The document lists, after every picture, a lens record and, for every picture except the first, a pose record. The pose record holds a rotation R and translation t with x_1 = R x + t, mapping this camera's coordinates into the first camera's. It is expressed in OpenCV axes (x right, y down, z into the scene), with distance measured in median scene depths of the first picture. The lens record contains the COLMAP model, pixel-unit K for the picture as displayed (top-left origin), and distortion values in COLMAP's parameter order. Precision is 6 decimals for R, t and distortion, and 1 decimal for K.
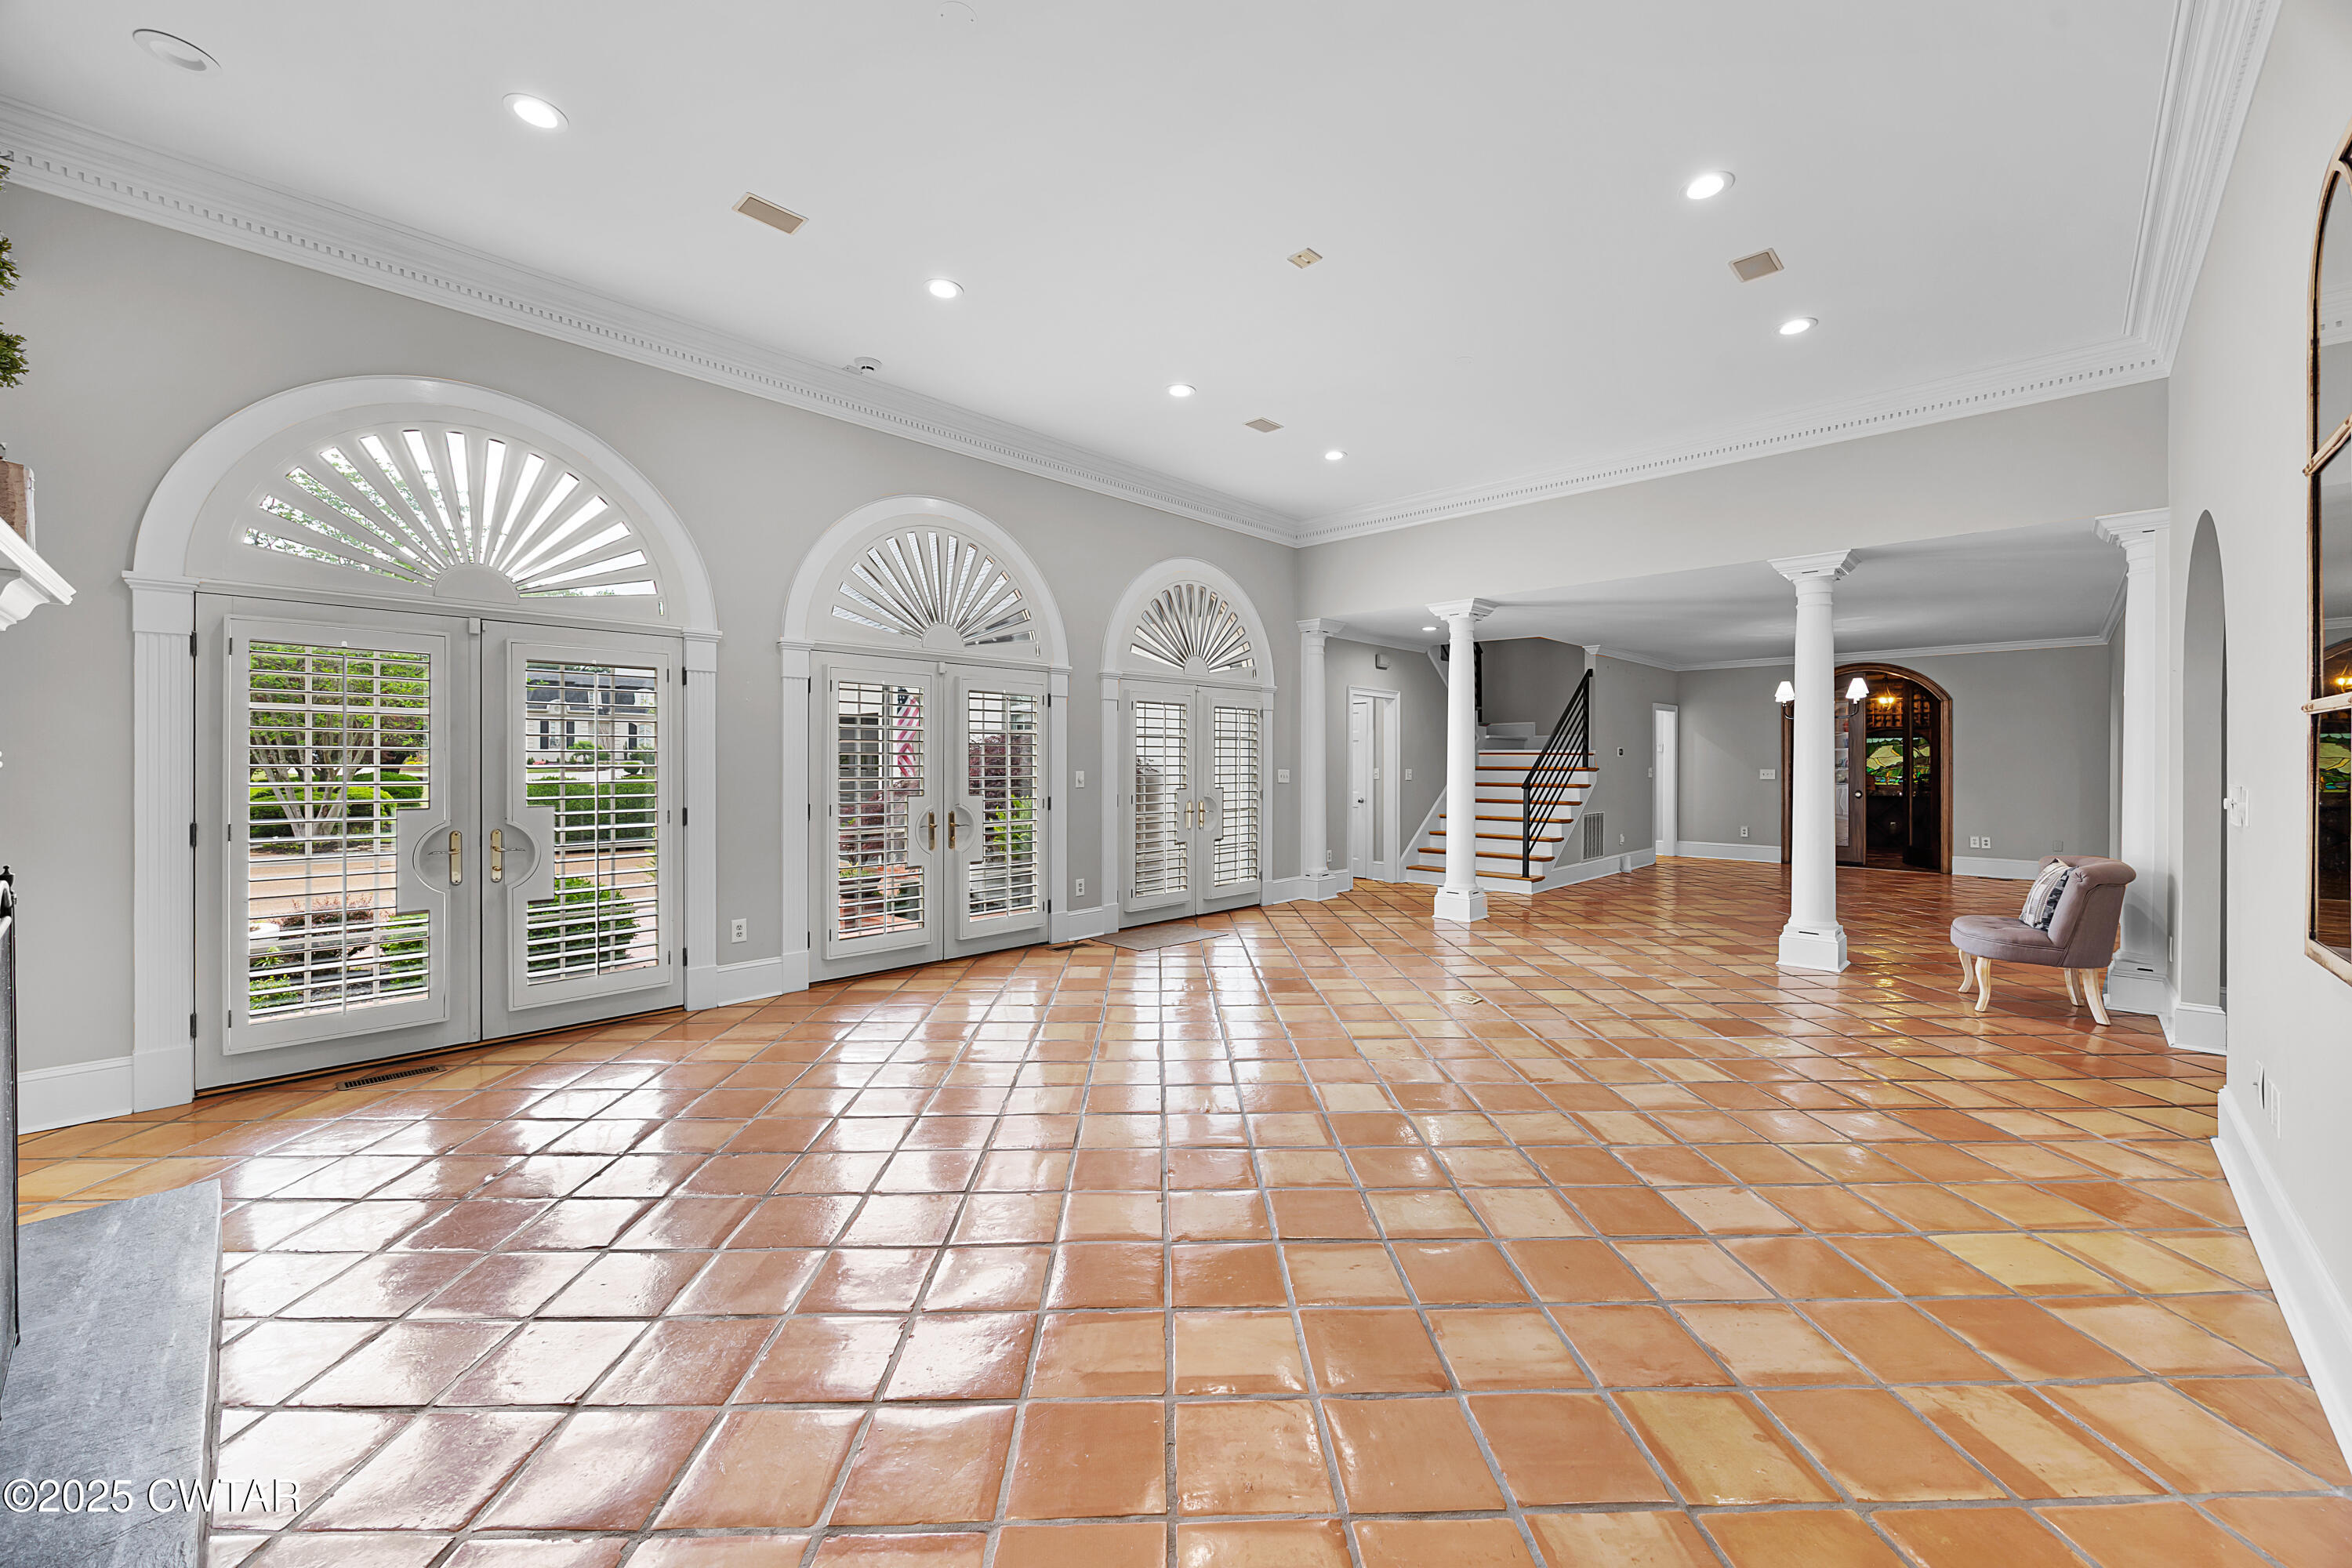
lens RADIAL K [[896.3, 0, 1182.2], [0, 896.3, 782.5], [0, 0, 1]] dist [-0.004611, -0.000096]
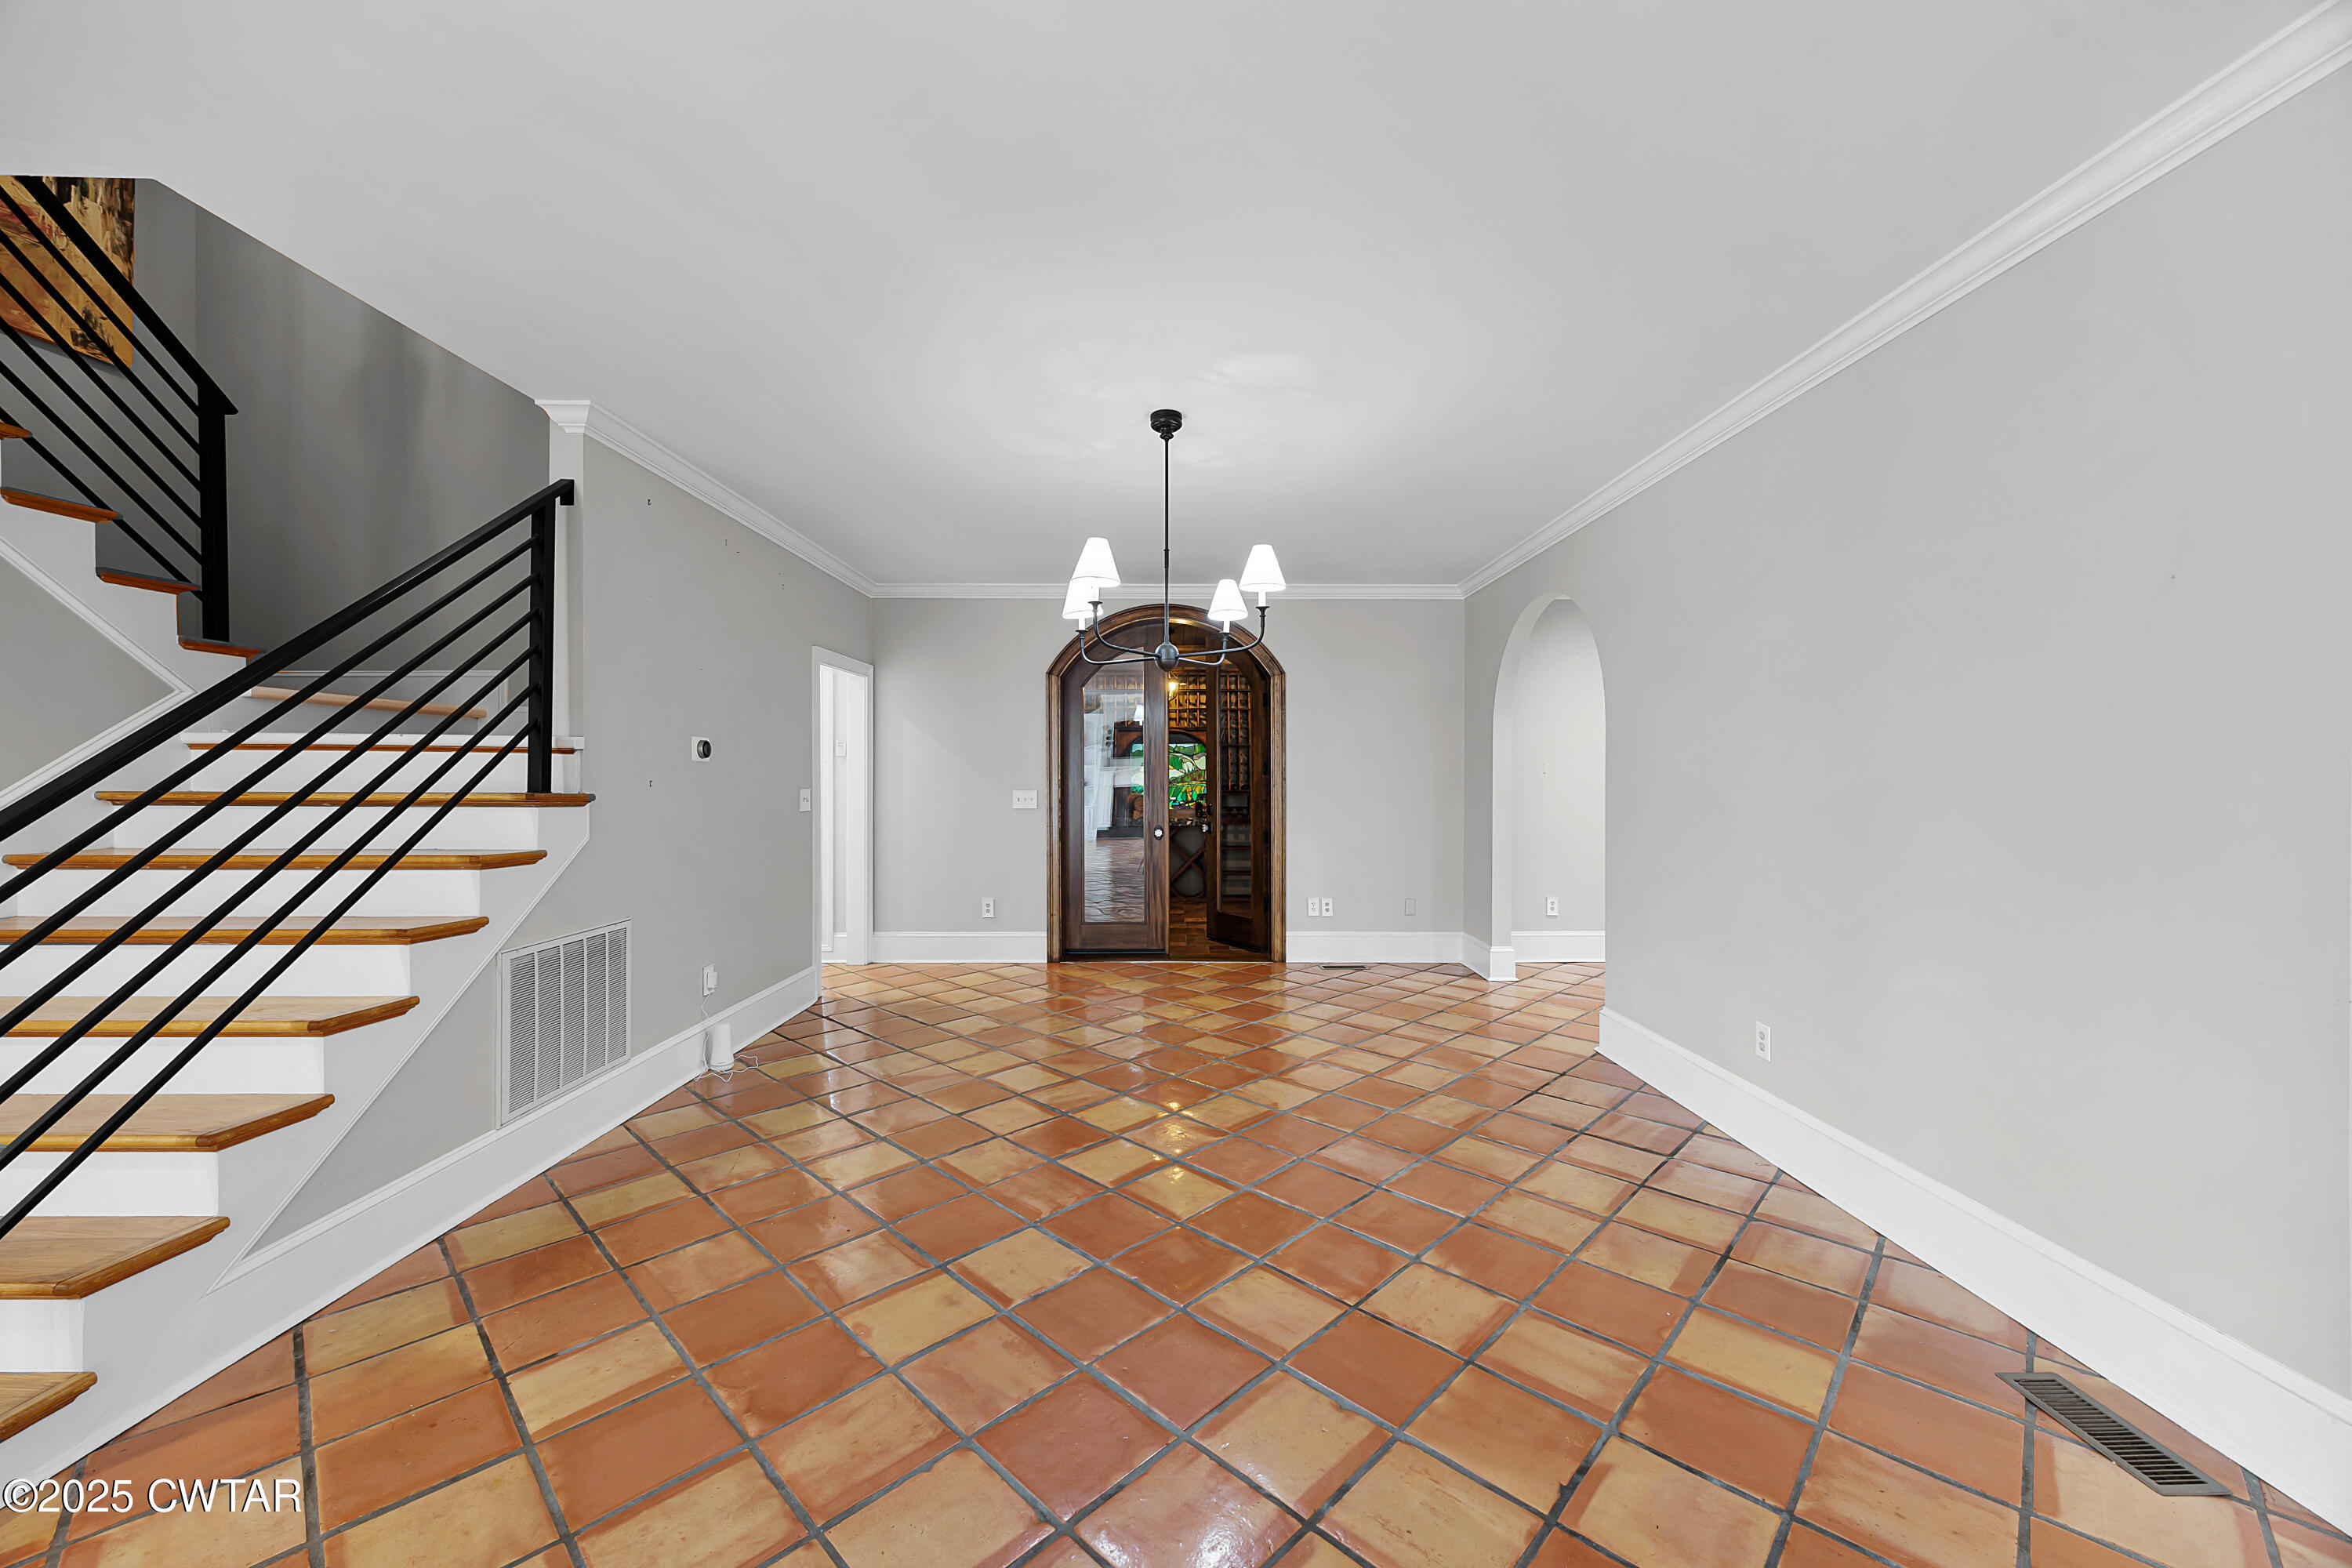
lens RADIAL K [[896.3, 0, 1182.2], [0, 896.3, 782.5], [0, 0, 1]] dist [-0.004611, -0.000096]
pose [[0.705623, -0.002126, 0.708584, 0.377670], [0.014668, 0.999825, -0.011607, -0.013028], [-0.708435, 0.018584, 0.705531, 0.614111]]
